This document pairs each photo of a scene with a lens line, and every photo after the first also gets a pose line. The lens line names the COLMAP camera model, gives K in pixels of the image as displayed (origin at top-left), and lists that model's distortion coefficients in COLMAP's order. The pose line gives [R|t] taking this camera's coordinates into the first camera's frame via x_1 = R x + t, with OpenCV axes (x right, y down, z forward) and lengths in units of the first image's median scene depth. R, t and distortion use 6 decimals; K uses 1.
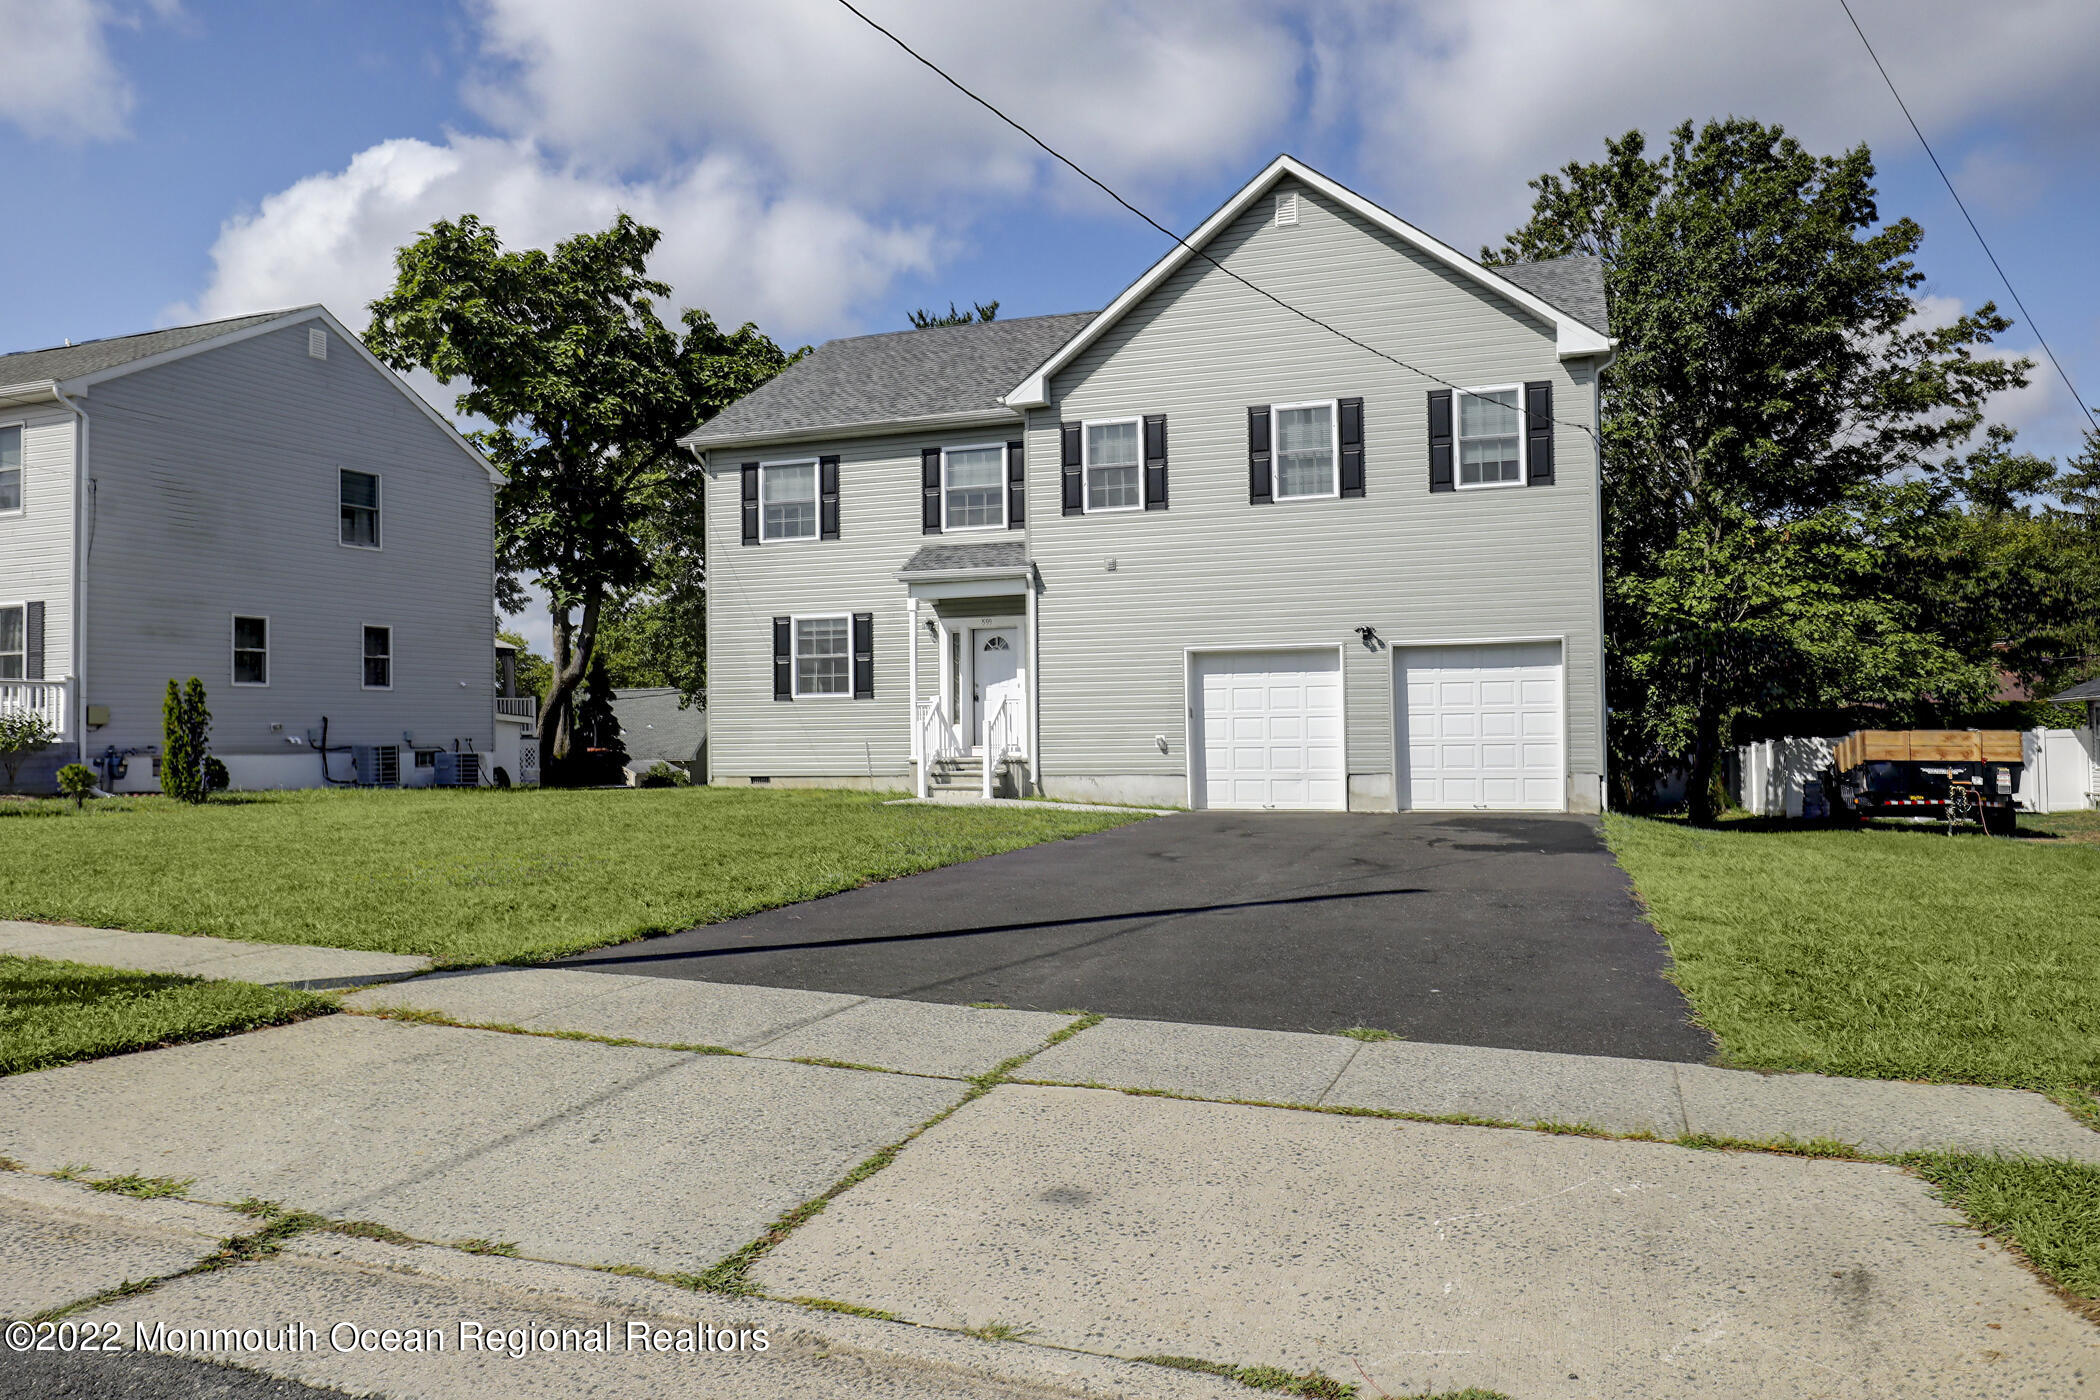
lens RADIAL K [[1405.9, 0, 1048.3], [0, 1405.9, 702.2], [0, 0, 1]] dist [0.010709, 0.002071]
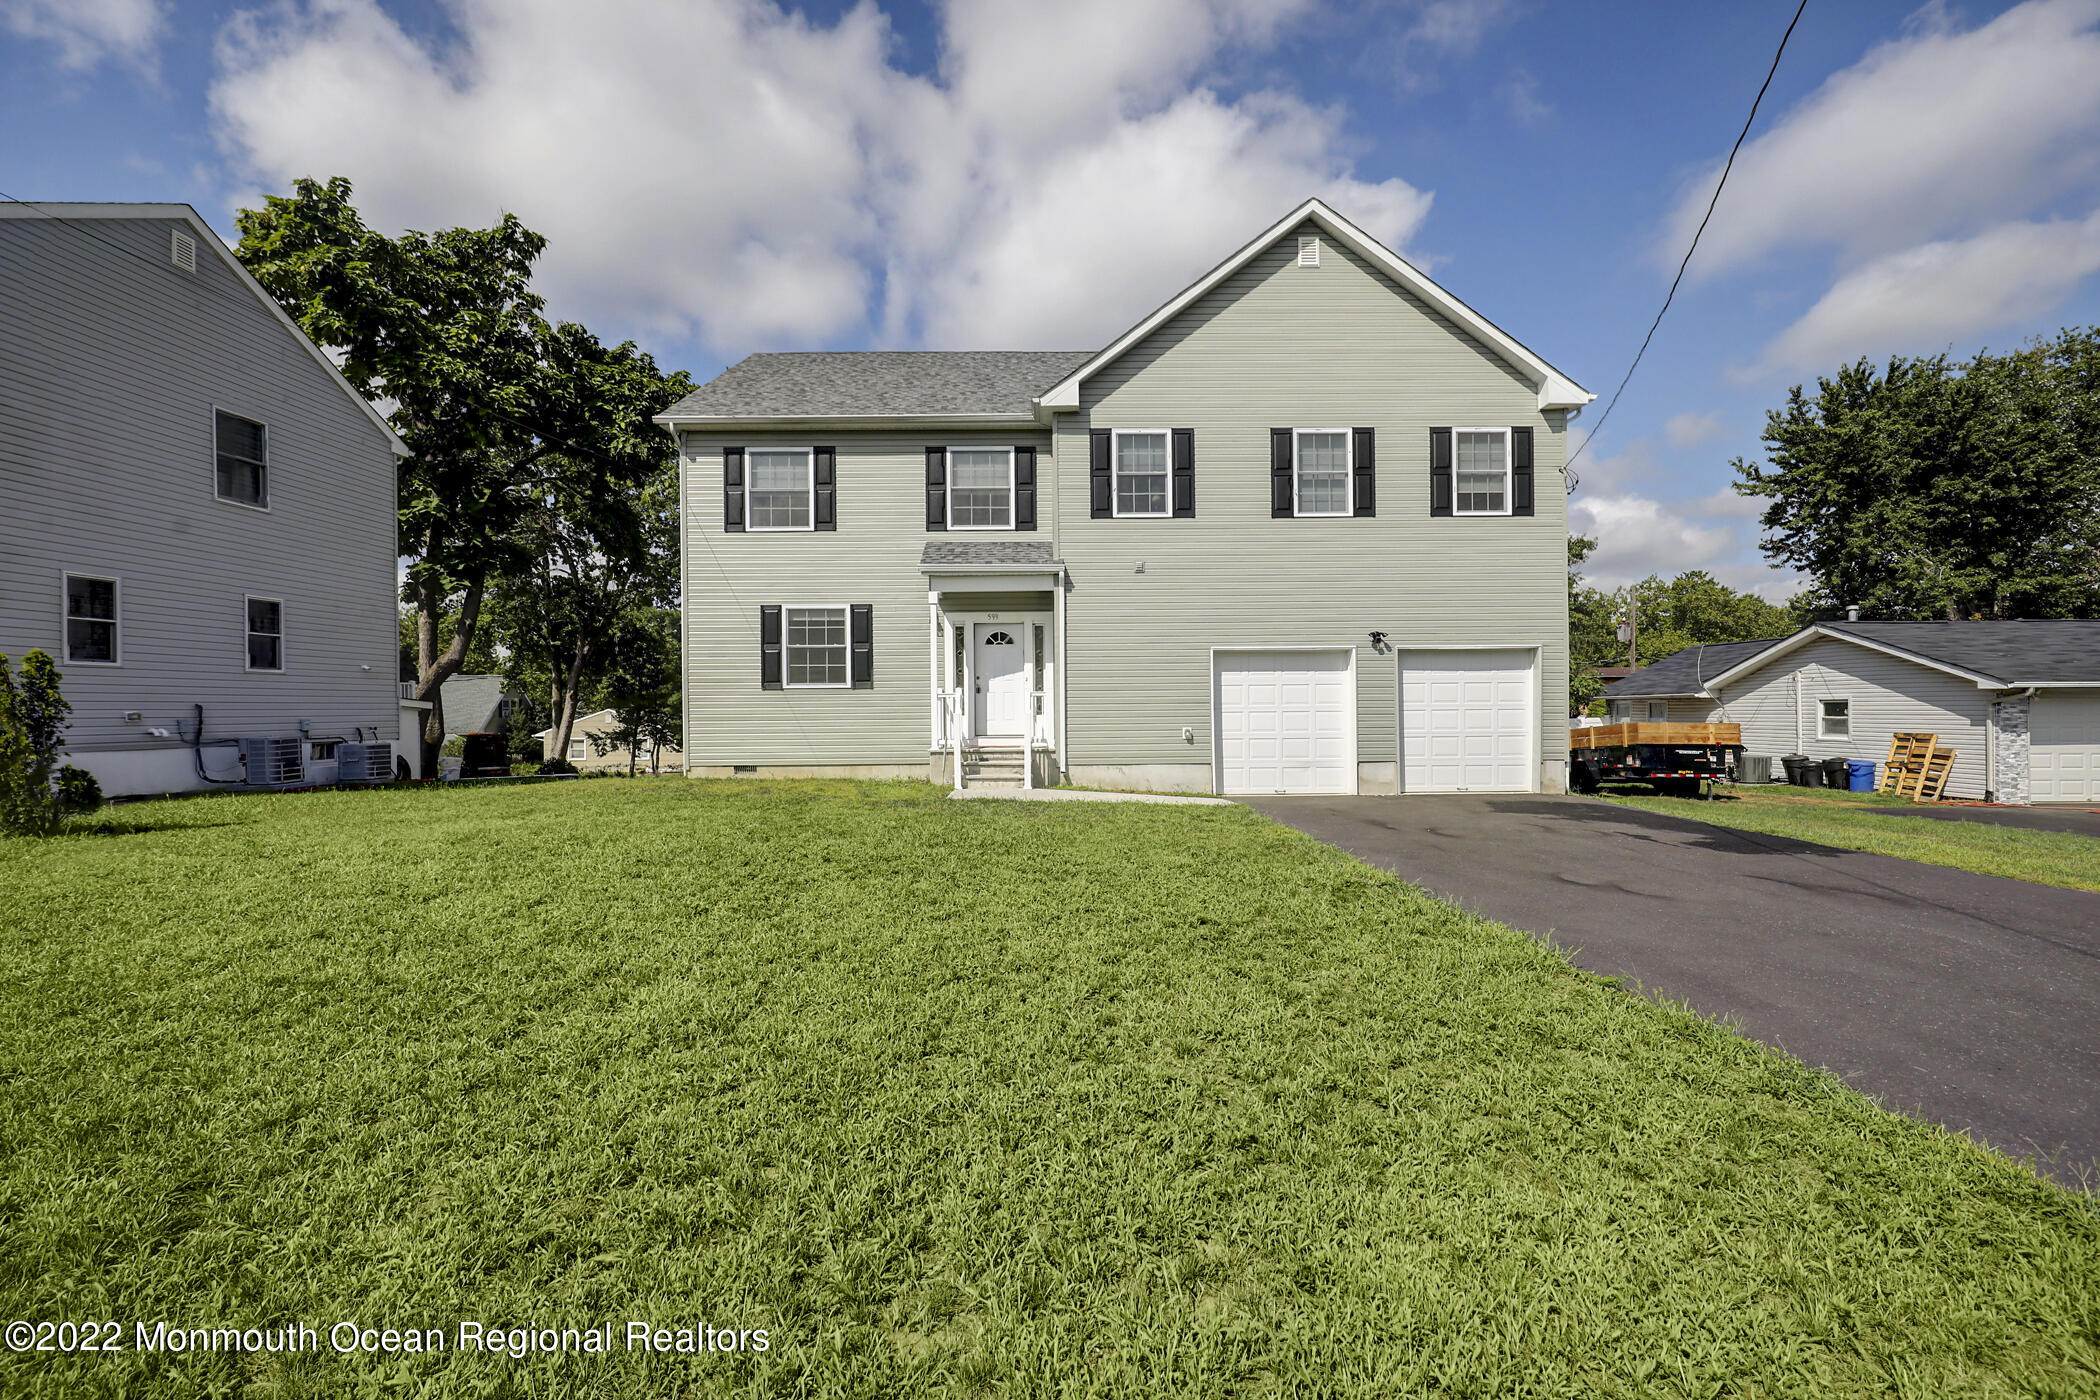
lens RADIAL K [[928.6, 0, 1052.2], [0, 928.6, 713.3], [0, 0, 1]] dist [-0.001365, 0.000160]
pose [[0.941723, 0.001992, 0.336384, -0.232960], [-0.010467, 0.999672, 0.023381, -0.002408], [-0.336227, -0.025539, 0.941435, 0.327772]]
